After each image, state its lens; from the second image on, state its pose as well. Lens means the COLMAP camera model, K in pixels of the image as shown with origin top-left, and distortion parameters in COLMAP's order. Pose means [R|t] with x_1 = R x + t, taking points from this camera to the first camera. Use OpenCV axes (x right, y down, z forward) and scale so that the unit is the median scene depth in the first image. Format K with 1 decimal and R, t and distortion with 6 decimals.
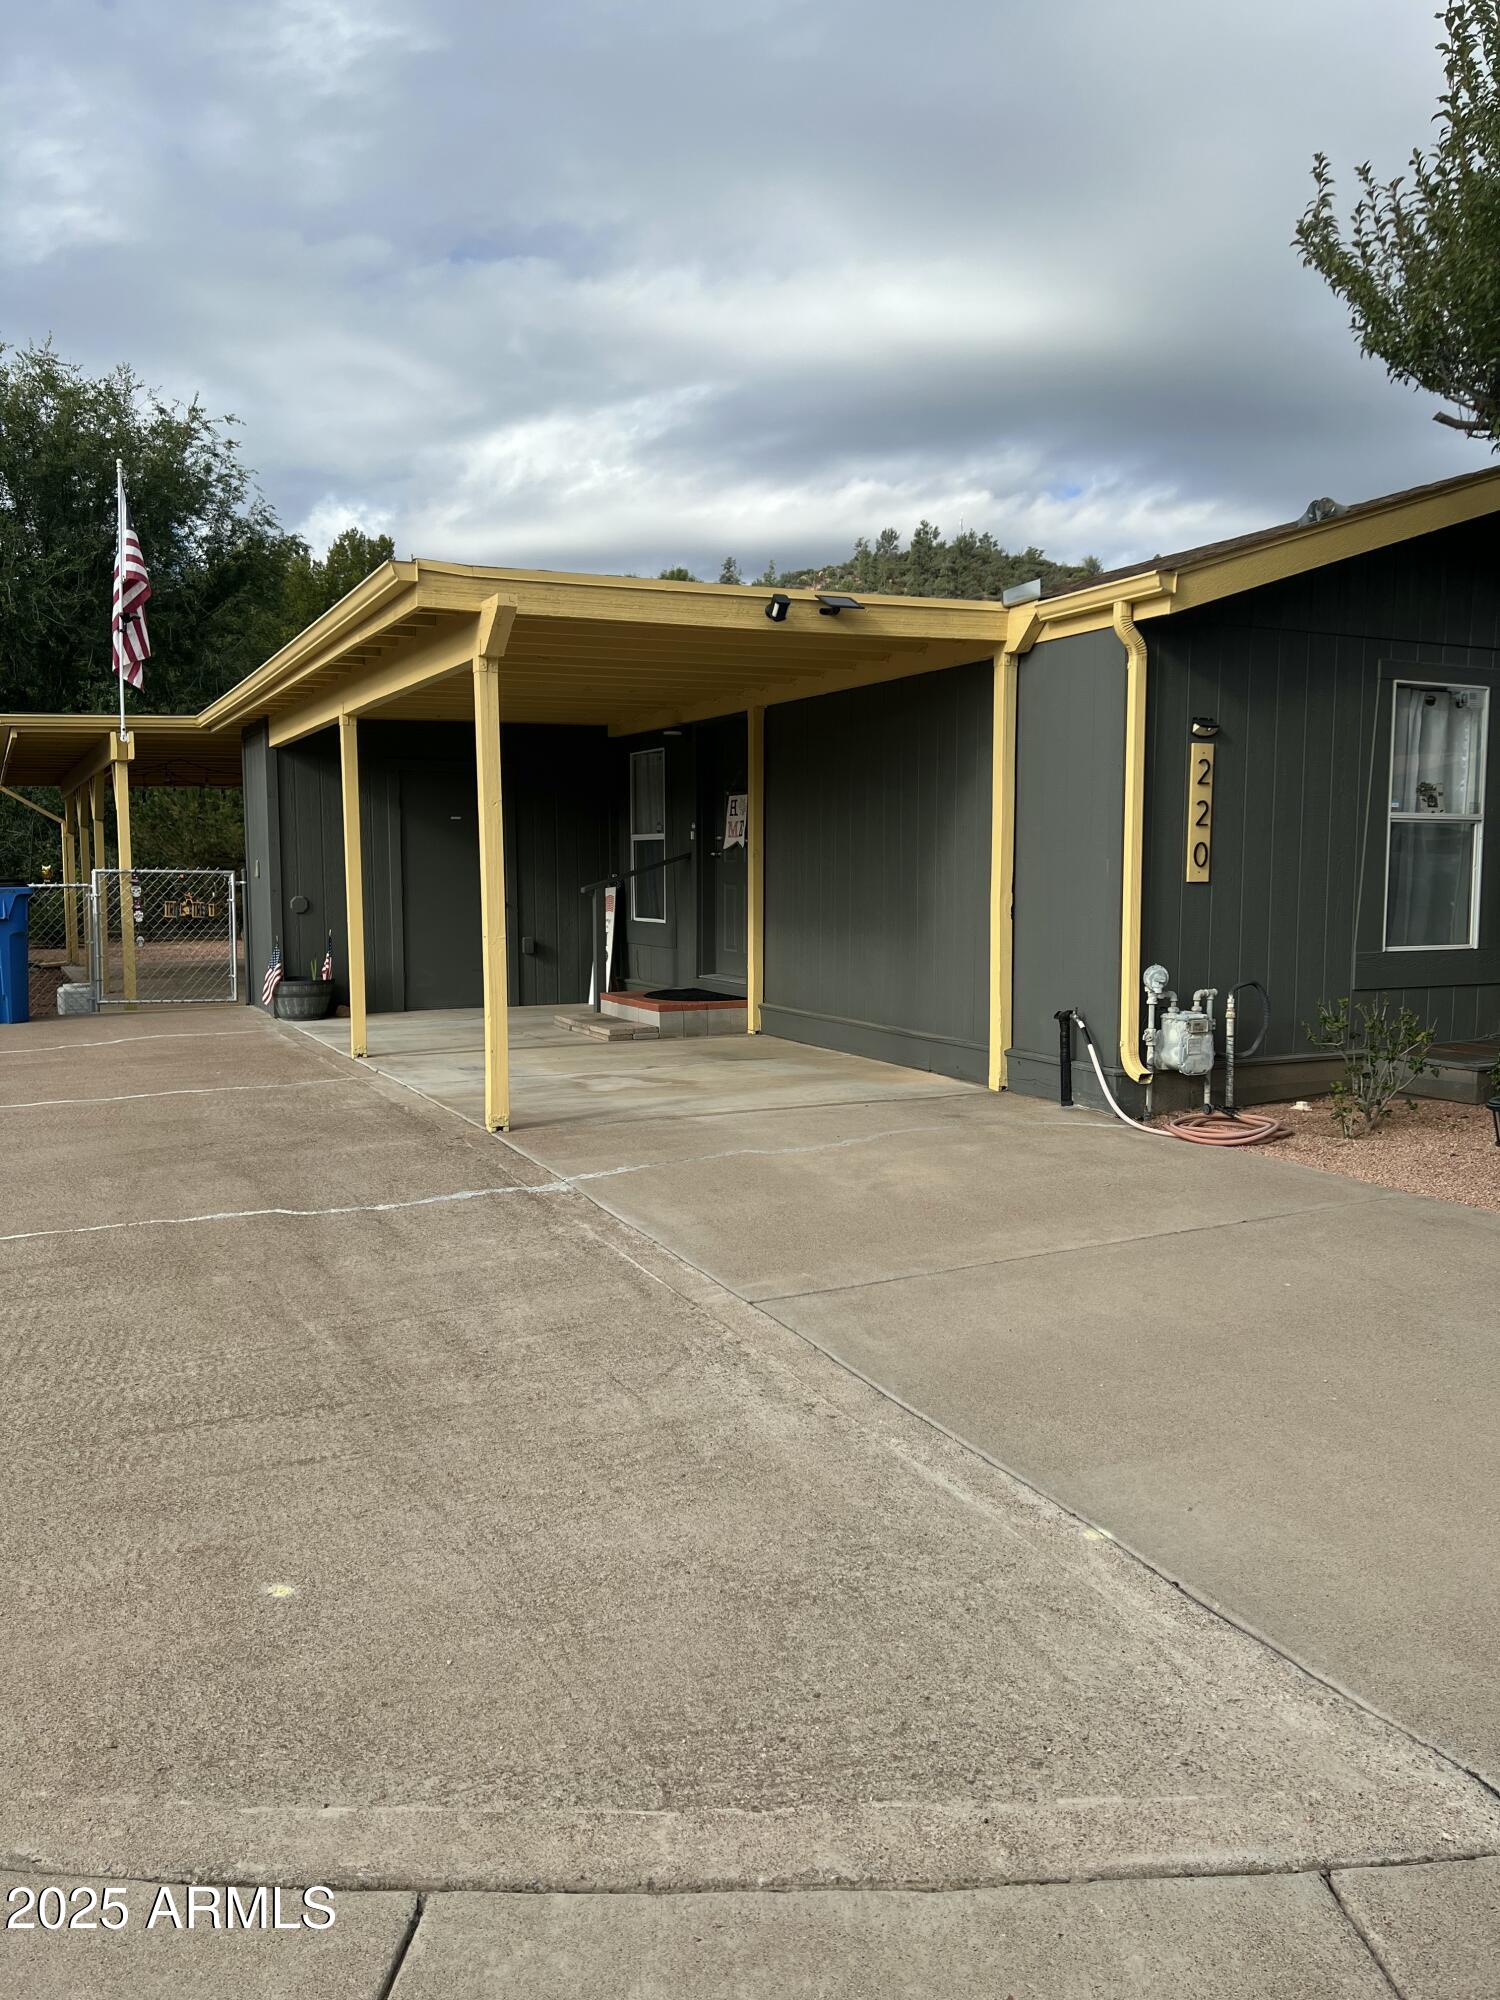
lens RADIAL K [[1484.4, 0, 773.2], [0, 1484.4, 1013.2], [0, 0, 1]] dist [0.105718, -0.152643]
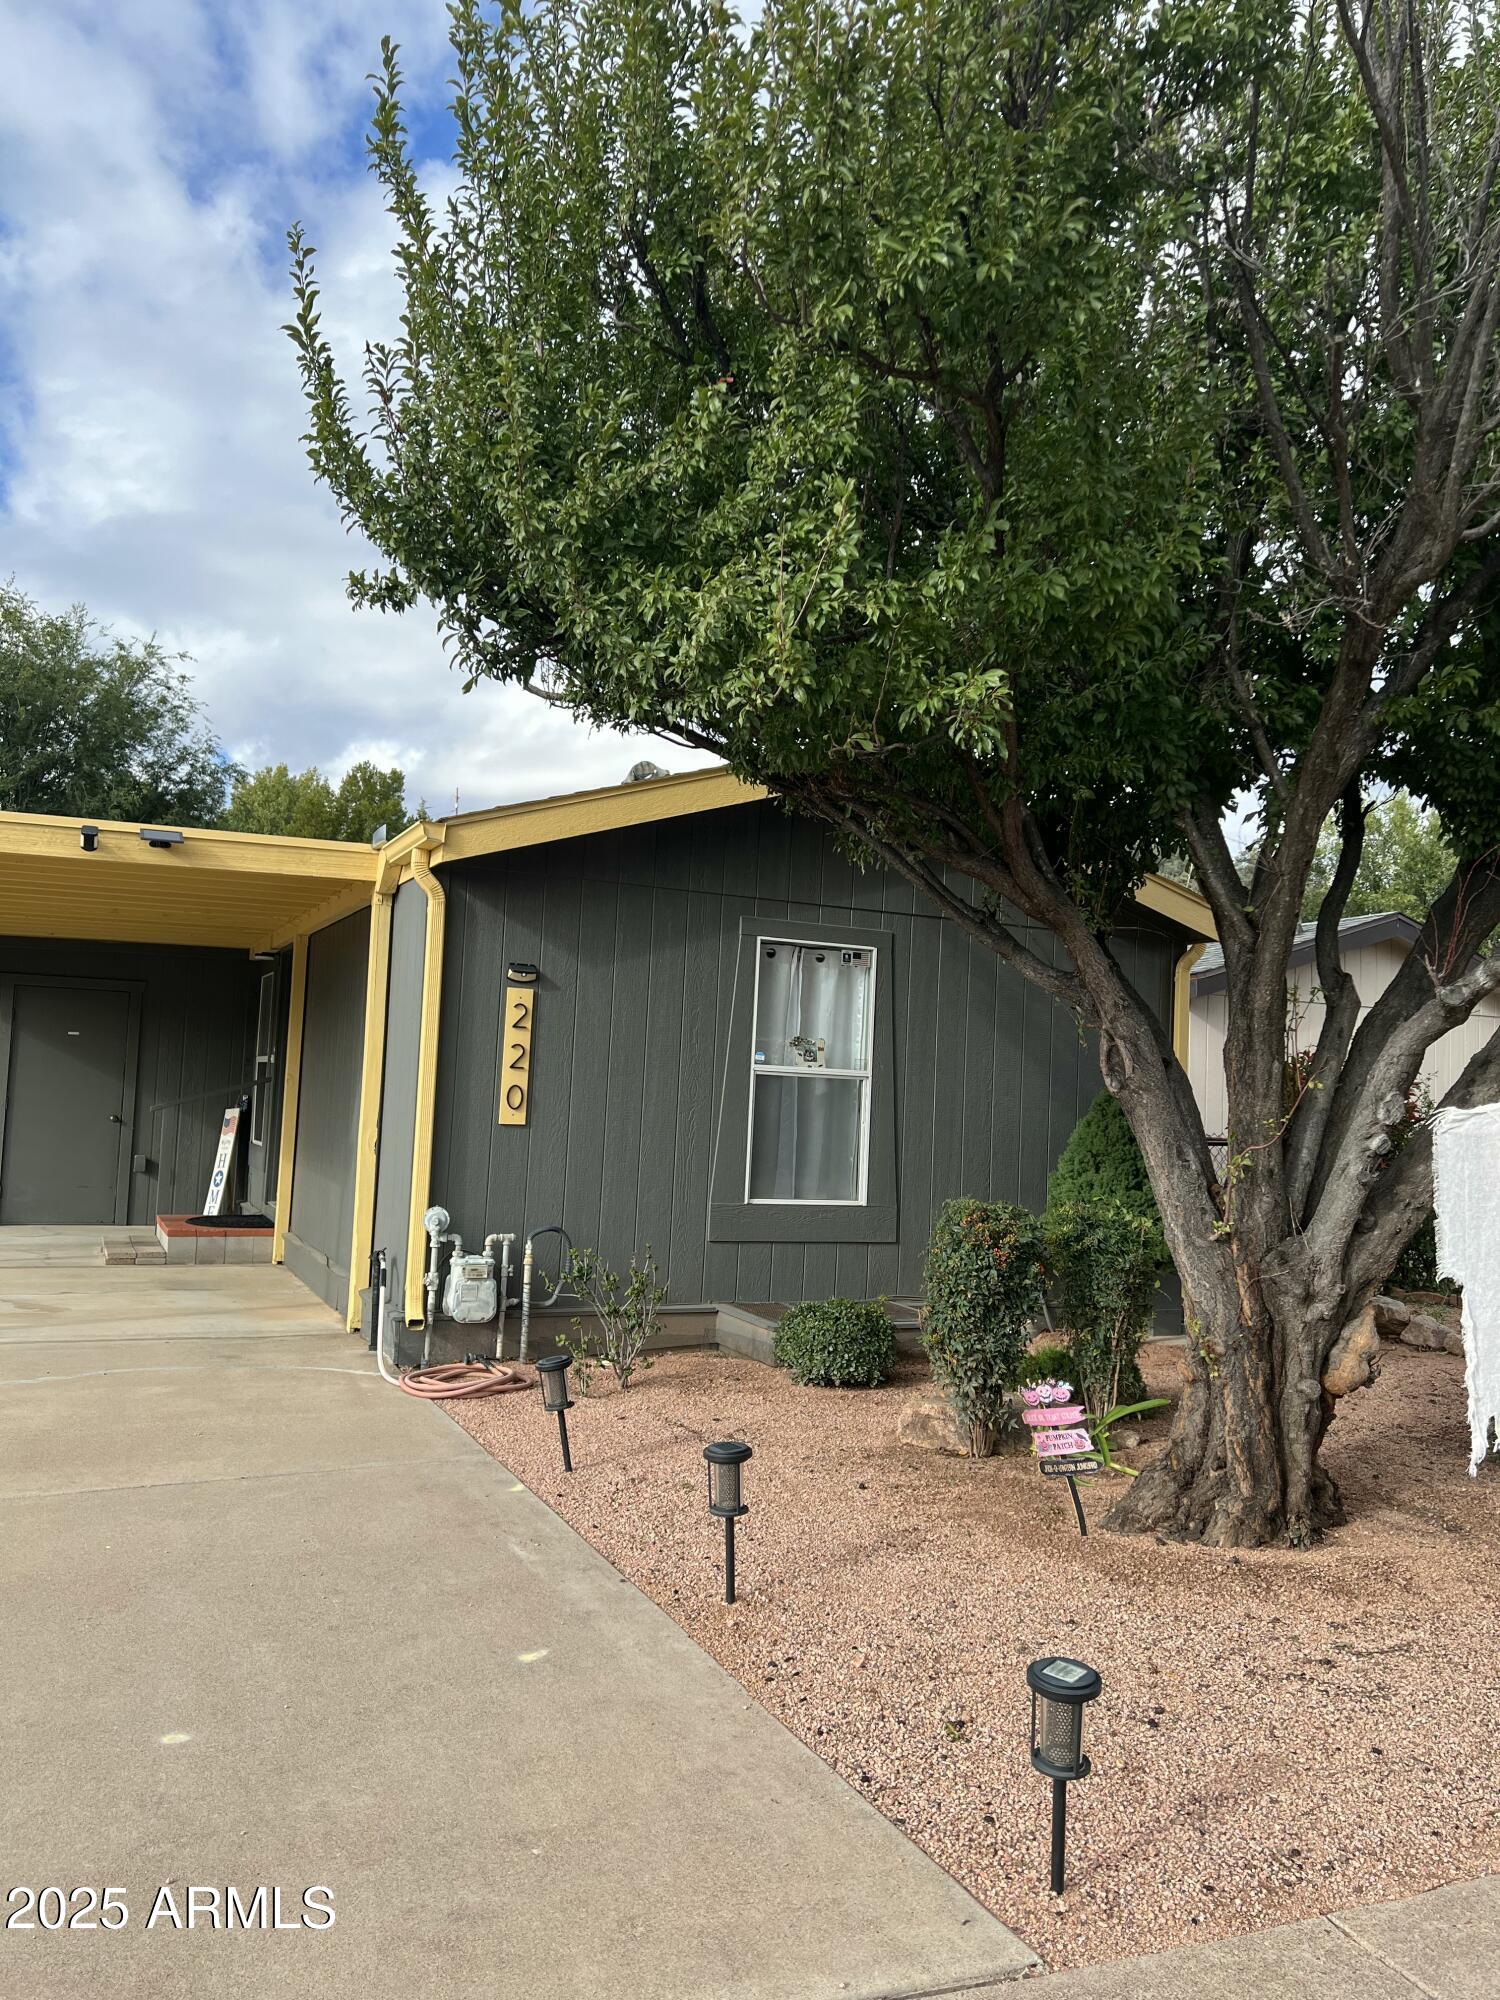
lens RADIAL K [[1484.4, 0, 773.2], [0, 1484.4, 1013.2], [0, 0, 1]] dist [0.105718, -0.152643]
pose [[0.999016, 0.041823, -0.014780, 0.462959], [-0.043606, 0.987047, -0.154393, -0.015174], [0.008132, 0.154885, 0.987899, 0.010257]]
